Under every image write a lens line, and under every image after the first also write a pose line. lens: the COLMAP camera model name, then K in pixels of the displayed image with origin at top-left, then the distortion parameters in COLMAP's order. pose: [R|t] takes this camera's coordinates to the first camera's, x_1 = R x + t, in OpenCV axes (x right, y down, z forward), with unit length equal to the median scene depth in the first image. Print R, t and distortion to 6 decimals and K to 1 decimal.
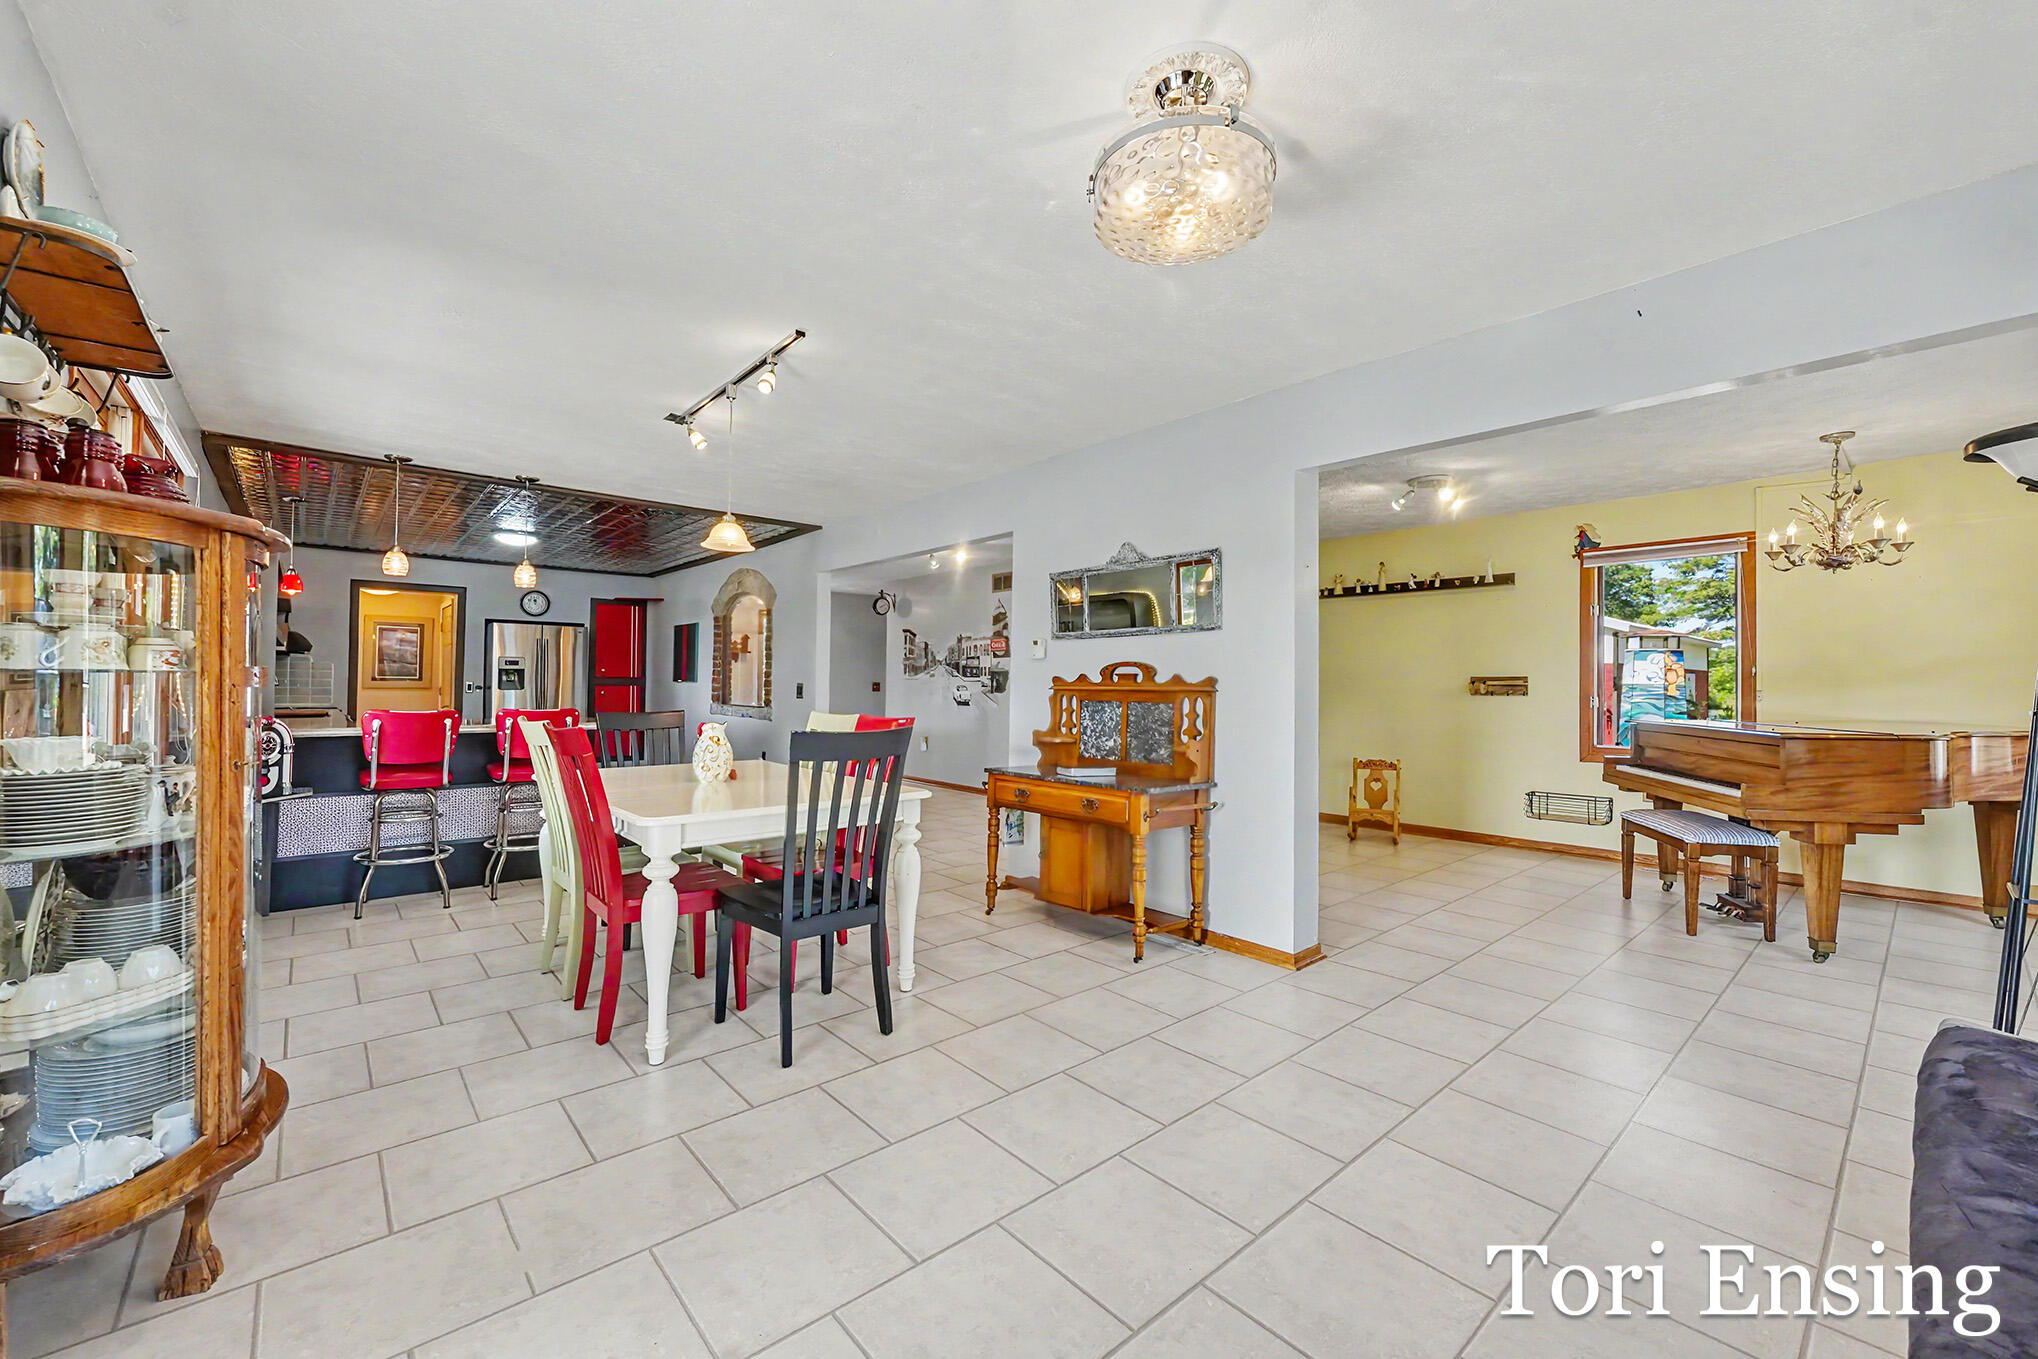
lens RADIAL K [[811.4, 0, 986.6], [0, 811.4, 681.1], [0, 0, 1]] dist [-0.001163, -0.000087]
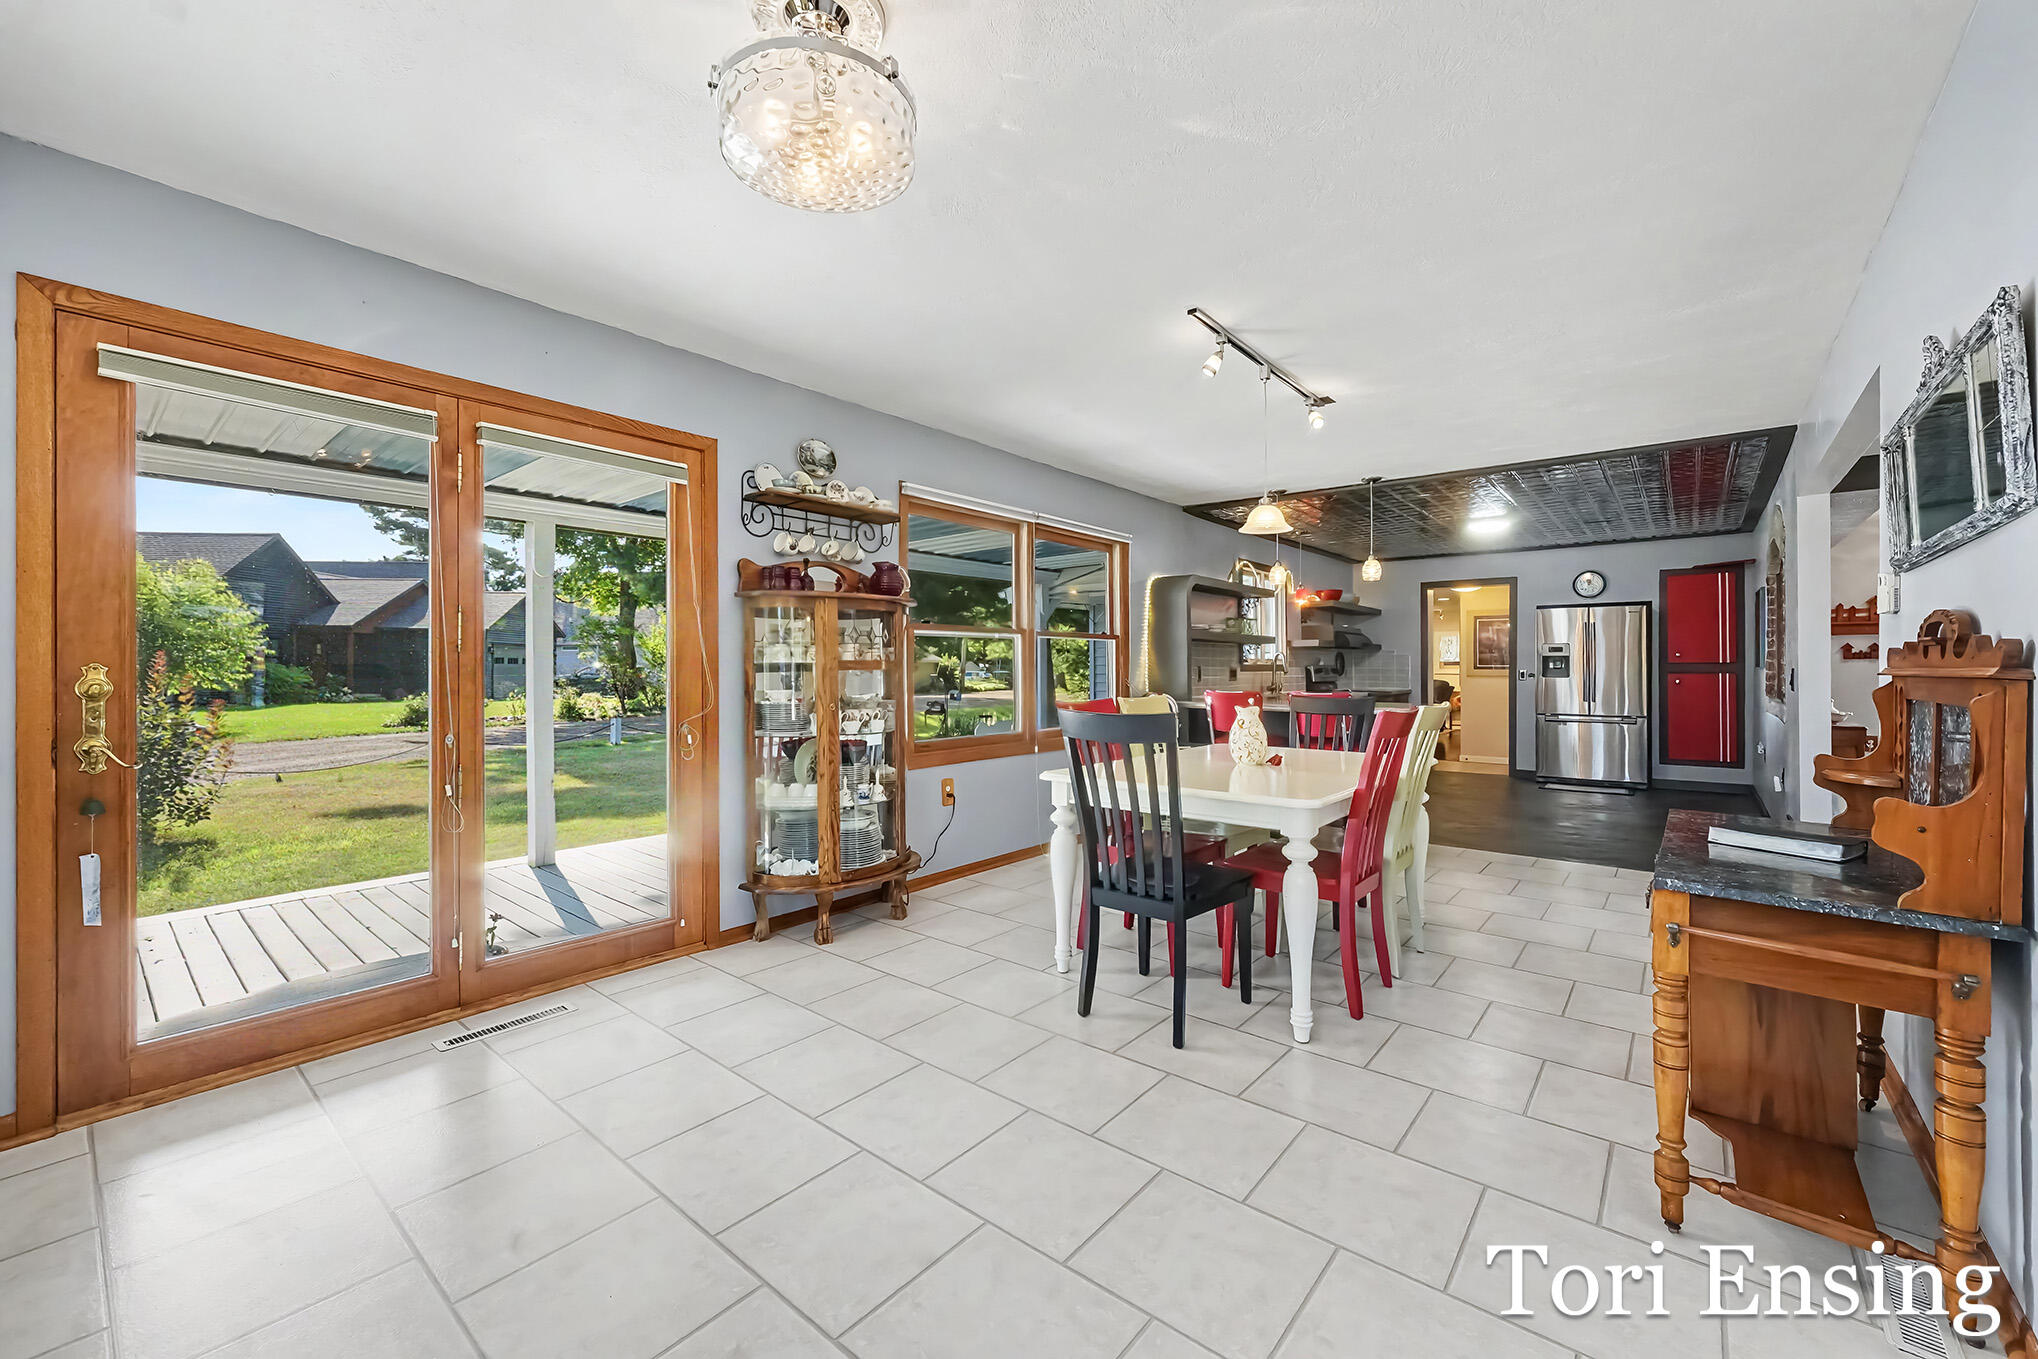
lens RADIAL K [[808.0, 0, 1020.7], [0, 808.0, 663.8], [0, 0, 1]] dist [-0.001223, -0.000061]
pose [[0.179968, -0.014422, -0.983567, 0.540567], [0.004894, 0.999893, -0.013766, 0.009433], [0.983660, -0.002336, 0.180019, 0.478215]]
